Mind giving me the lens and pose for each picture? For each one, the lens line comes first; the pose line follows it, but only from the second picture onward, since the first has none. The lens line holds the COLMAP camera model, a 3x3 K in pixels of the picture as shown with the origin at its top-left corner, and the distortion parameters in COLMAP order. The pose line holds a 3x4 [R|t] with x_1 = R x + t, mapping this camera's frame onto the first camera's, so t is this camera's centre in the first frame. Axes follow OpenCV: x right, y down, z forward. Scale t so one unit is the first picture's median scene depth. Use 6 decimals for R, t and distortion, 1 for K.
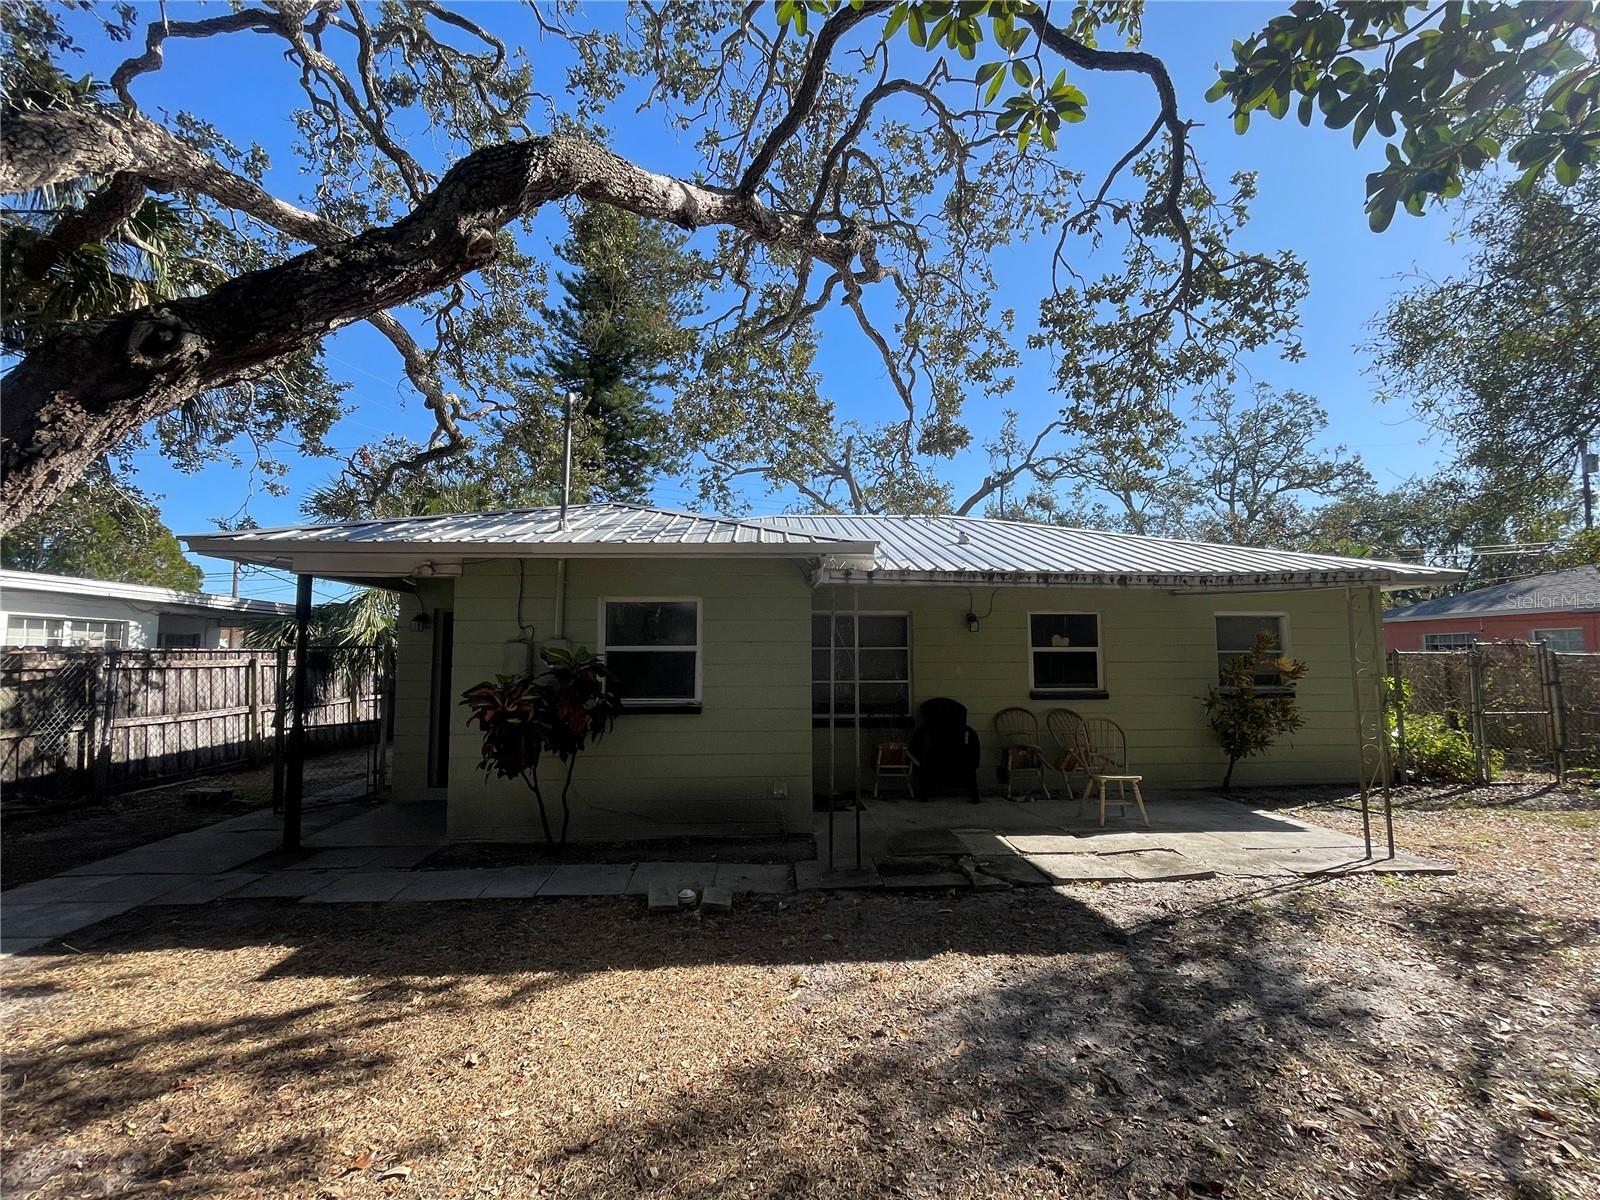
lens RADIAL K [[692.4, 0, 801.2], [0, 692.4, 600.4], [0, 0, 1]] dist [-0.003892, 0.001408]
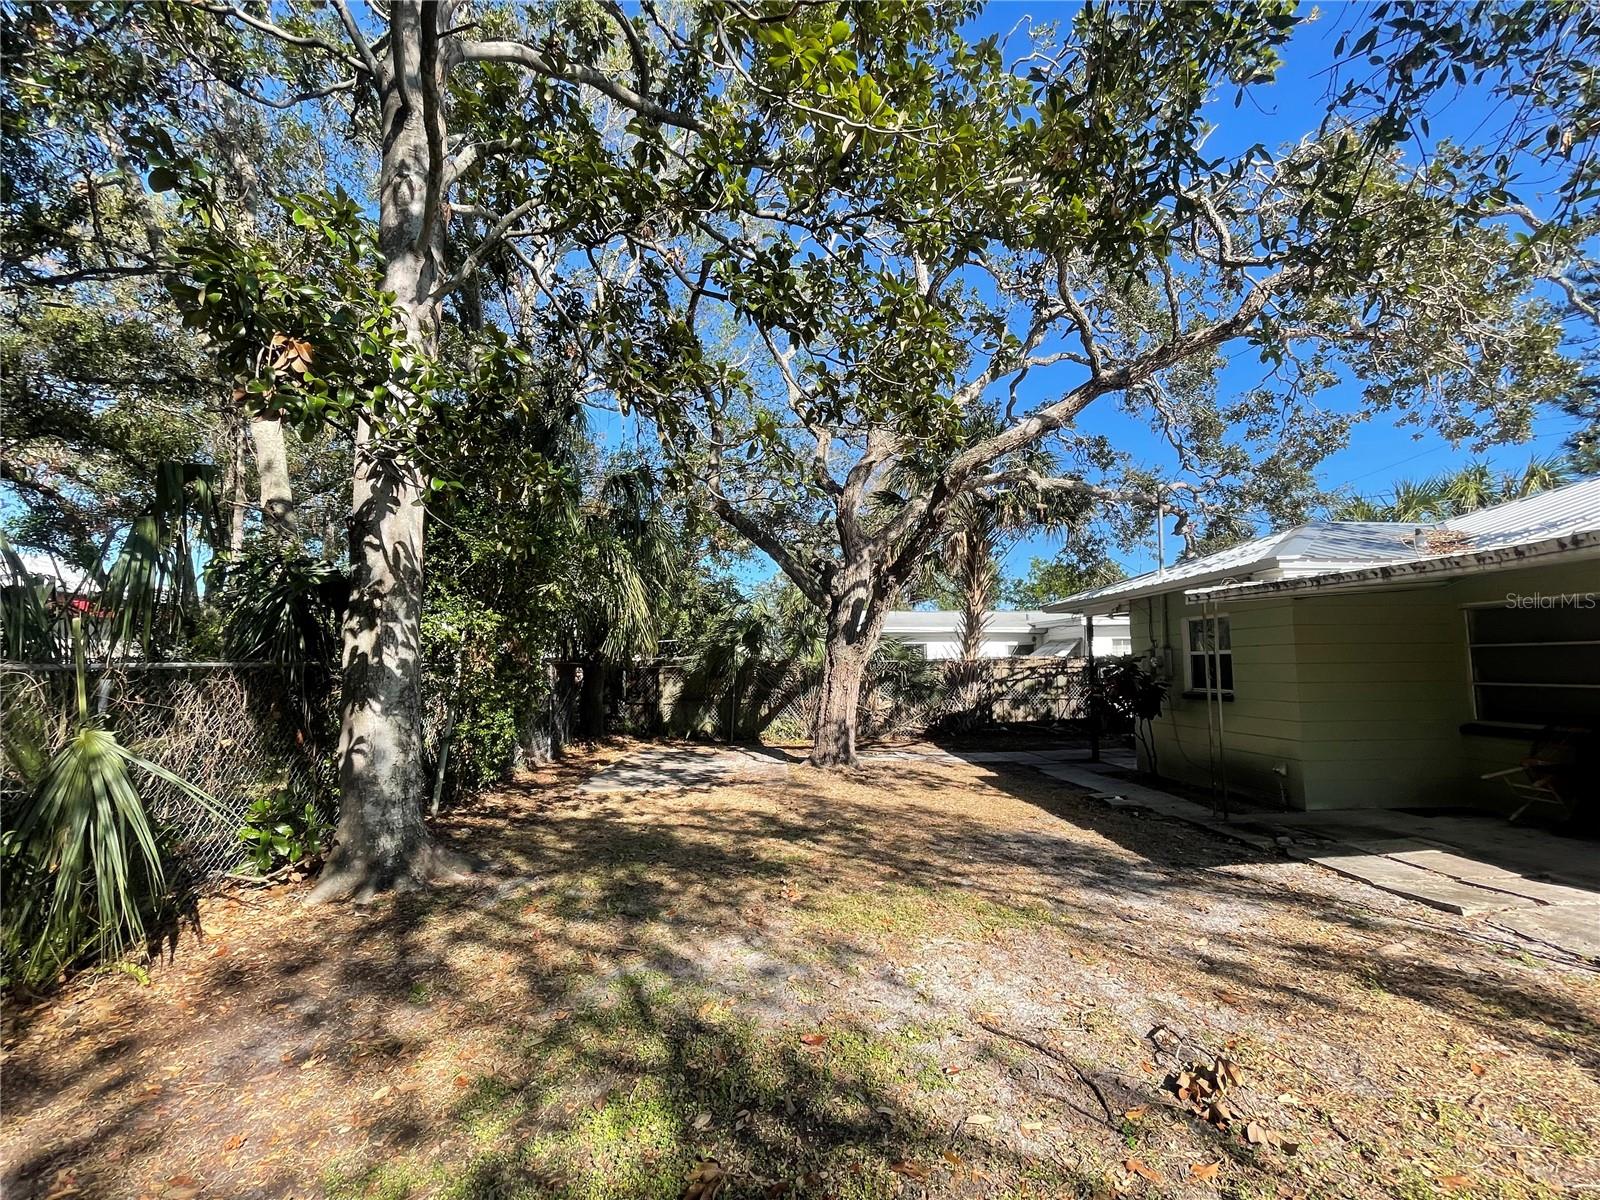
lens RADIAL K [[692.4, 0, 800.6], [0, 692.4, 605.4], [0, 0, 1]] dist [-0.003892, 0.001408]
pose [[0.021430, -0.084064, -0.996230, 1.509216], [0.090739, 0.992510, -0.081798, 0.023299], [0.995644, -0.088644, 0.028897, 0.213748]]
